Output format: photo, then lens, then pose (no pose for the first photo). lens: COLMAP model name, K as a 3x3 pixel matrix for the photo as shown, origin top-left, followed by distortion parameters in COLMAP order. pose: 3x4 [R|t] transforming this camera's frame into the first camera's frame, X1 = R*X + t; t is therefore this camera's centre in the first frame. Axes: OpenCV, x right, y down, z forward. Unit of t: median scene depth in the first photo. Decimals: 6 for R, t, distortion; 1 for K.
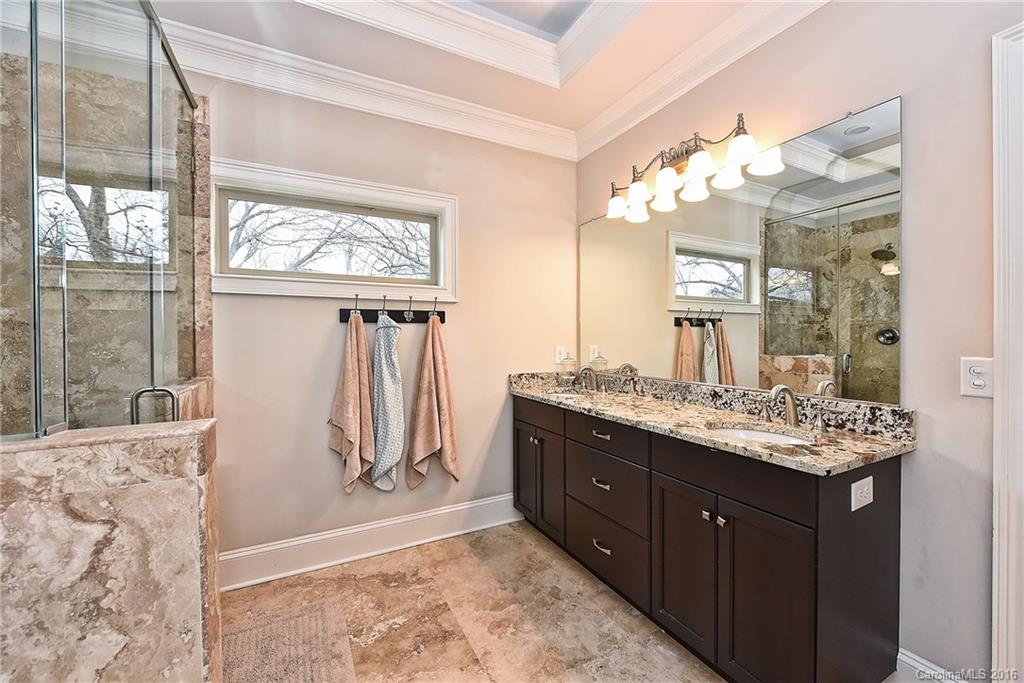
lens RADIAL K [[412.5, 0, 512.3], [0, 412.5, 342.2], [0, 0, 1]] dist [-0.001382, -0.000116]
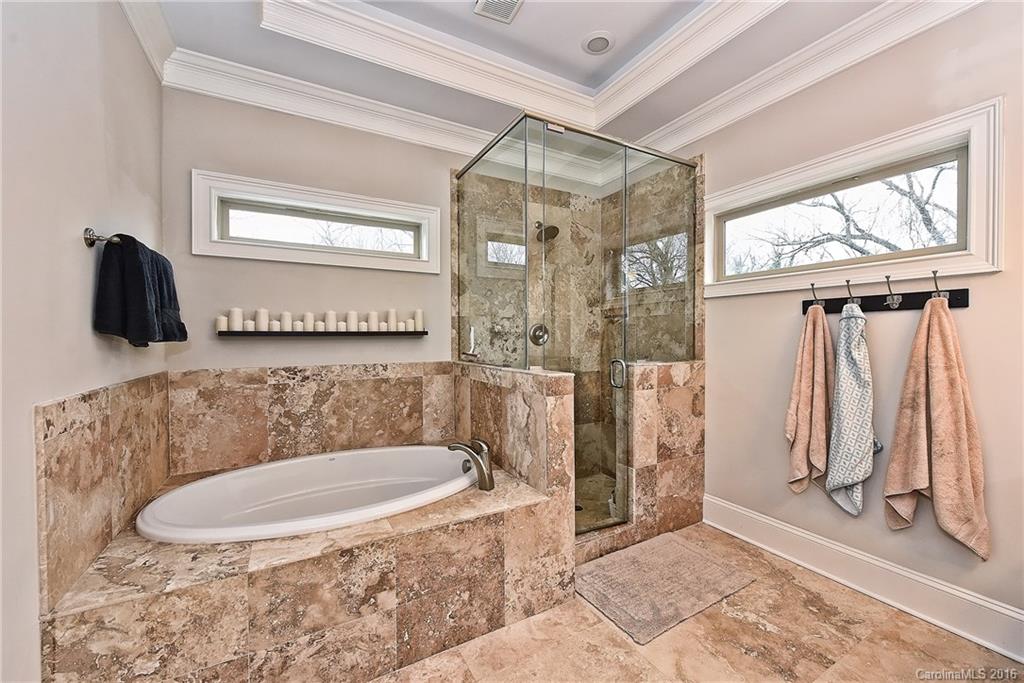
lens RADIAL K [[402.6, 0, 512.2], [0, 402.6, 337.8], [0, 0, 1]] dist [-0.002884, -0.000335]
pose [[0.028331, 0.009268, -0.999556, 0.539569], [-0.008402, 0.999924, 0.009034, 0.002739], [0.999563, 0.008142, 0.028407, 0.319508]]
